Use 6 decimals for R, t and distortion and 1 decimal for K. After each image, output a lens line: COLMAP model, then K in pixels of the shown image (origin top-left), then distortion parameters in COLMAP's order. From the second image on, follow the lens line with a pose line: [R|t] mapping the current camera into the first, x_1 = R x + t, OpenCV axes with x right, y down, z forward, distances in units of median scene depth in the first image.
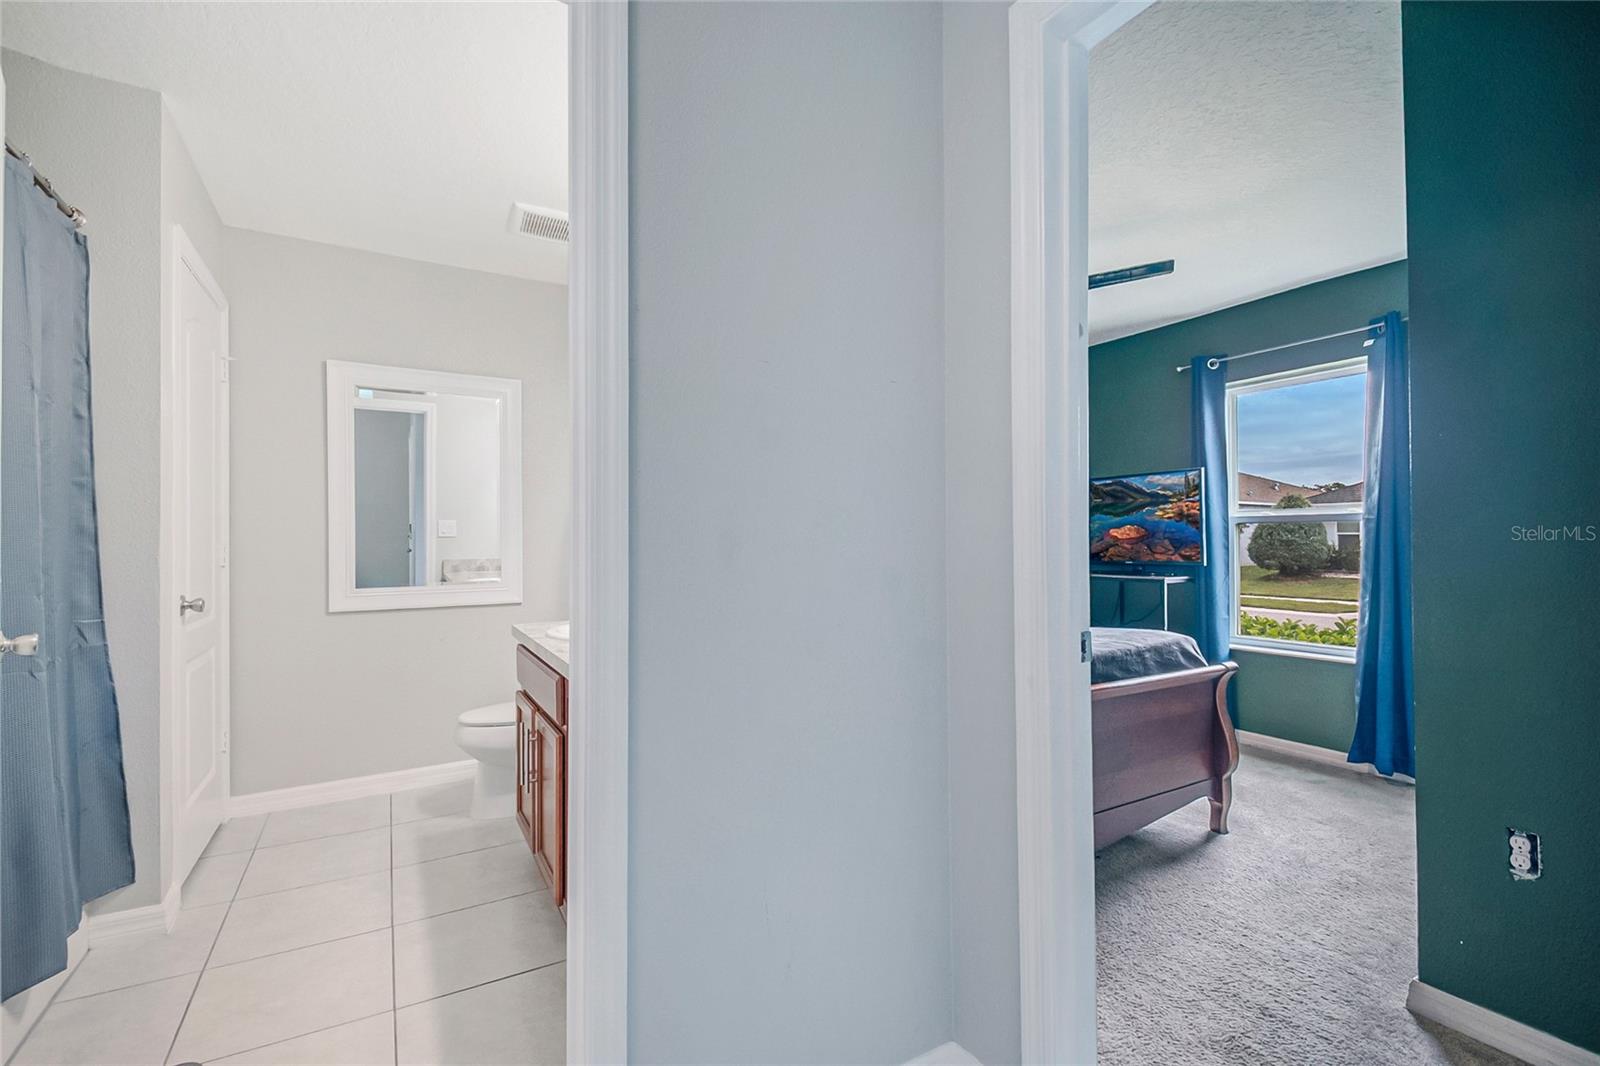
lens RADIAL K [[713.2, 0, 808.0], [0, 713.2, 528.2], [0, 0, 1]] dist [-0.004446, -0.000407]
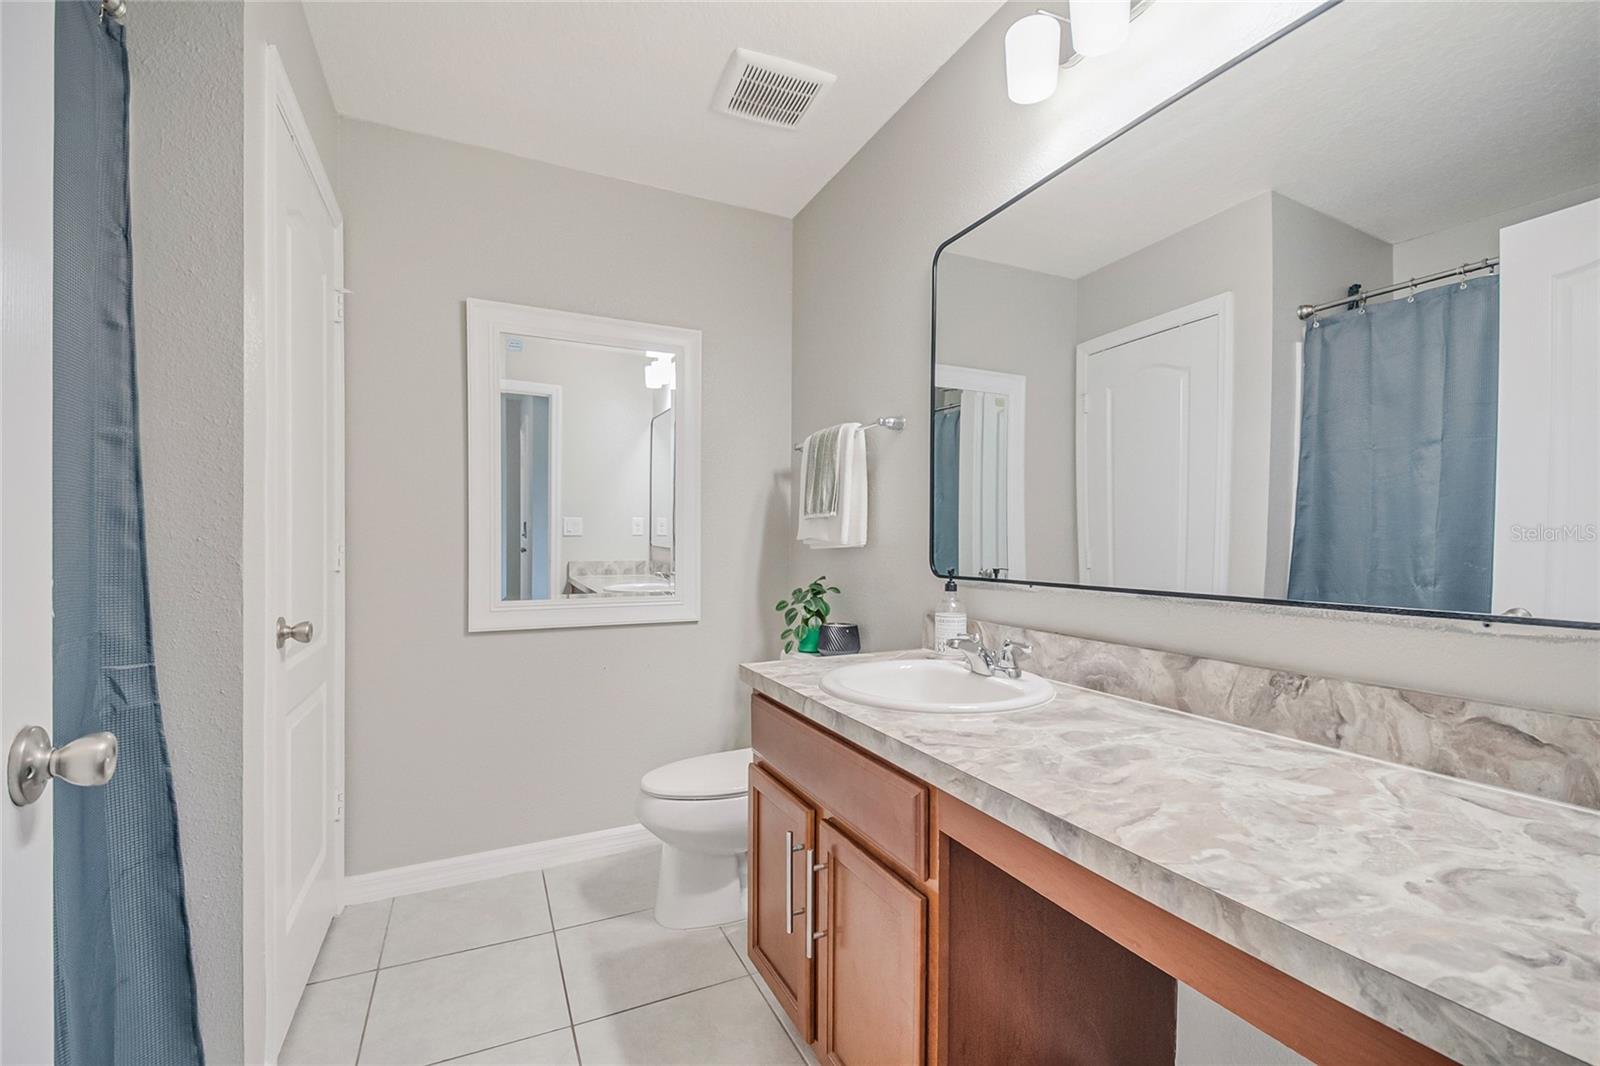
lens RADIAL K [[683.8, 0, 803.3], [0, 683.8, 539.9], [0, 0, 1]] dist [0.015965, -0.006878]
pose [[0.996135, 0.008905, -0.087378, -0.259681], [-0.007859, 0.999893, 0.012307, 0.007885], [0.087478, -0.011573, 0.996099, 0.308728]]
